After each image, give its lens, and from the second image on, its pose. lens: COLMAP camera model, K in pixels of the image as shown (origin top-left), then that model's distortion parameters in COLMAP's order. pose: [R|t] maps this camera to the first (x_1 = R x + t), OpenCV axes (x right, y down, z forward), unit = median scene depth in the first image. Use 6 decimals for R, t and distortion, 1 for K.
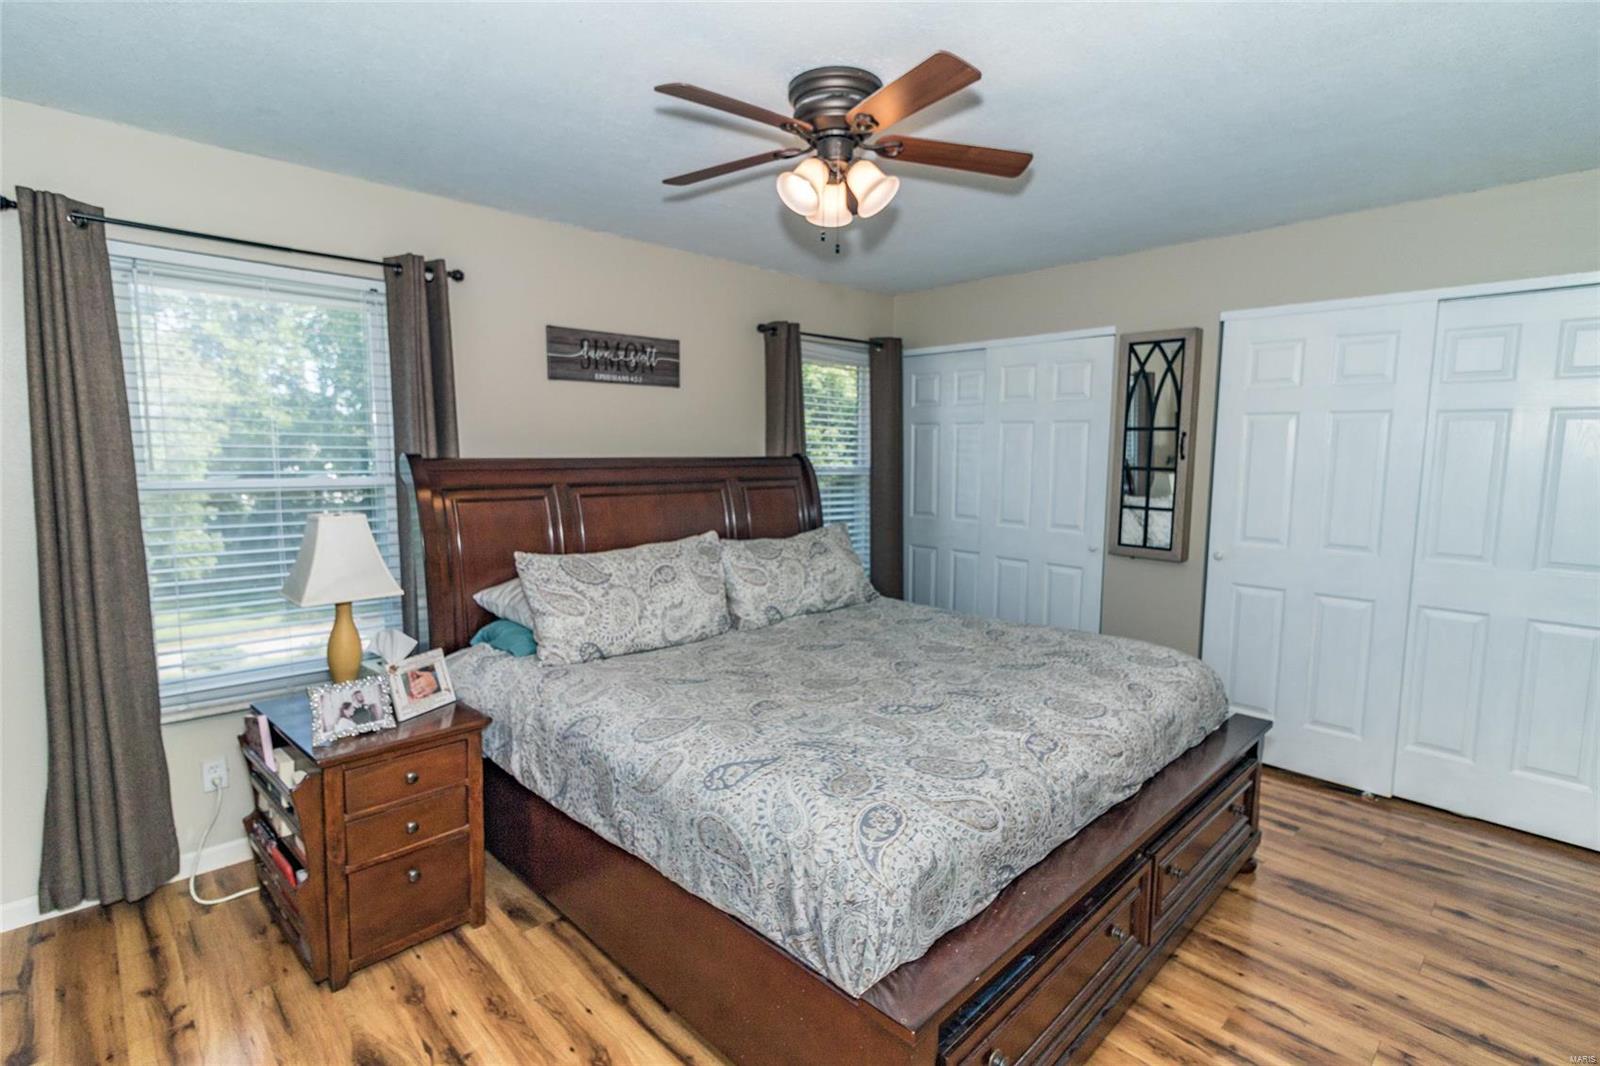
lens RADIAL K [[757.3, 0, 805.0], [0, 757.3, 525.9], [0, 0, 1]] dist [0.002594, 0.000557]
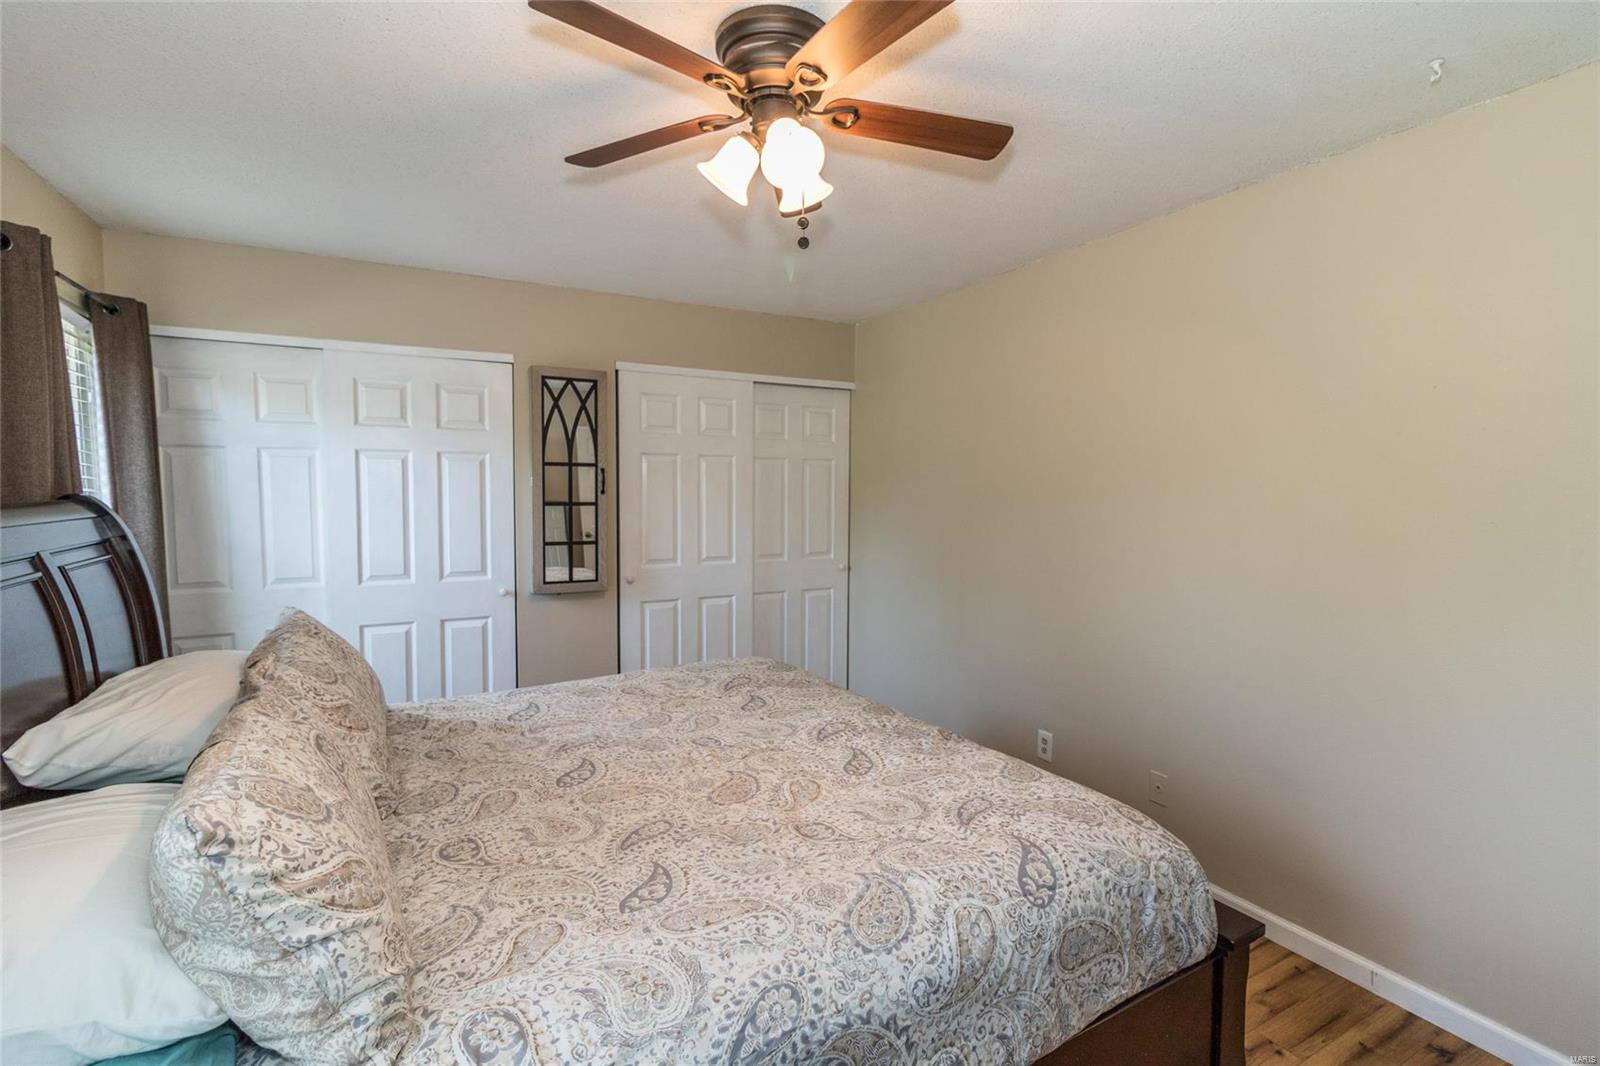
lens RADIAL K [[736.7, 0, 809.0], [0, 736.7, 527.2], [0, 0, 1]] dist [0.002362, 0.000842]
pose [[0.258552, -0.058820, 0.964205, -0.854781], [0.098942, 0.994507, 0.034137, -0.097496], [-0.960917, 0.086574, 0.262951, 0.923325]]
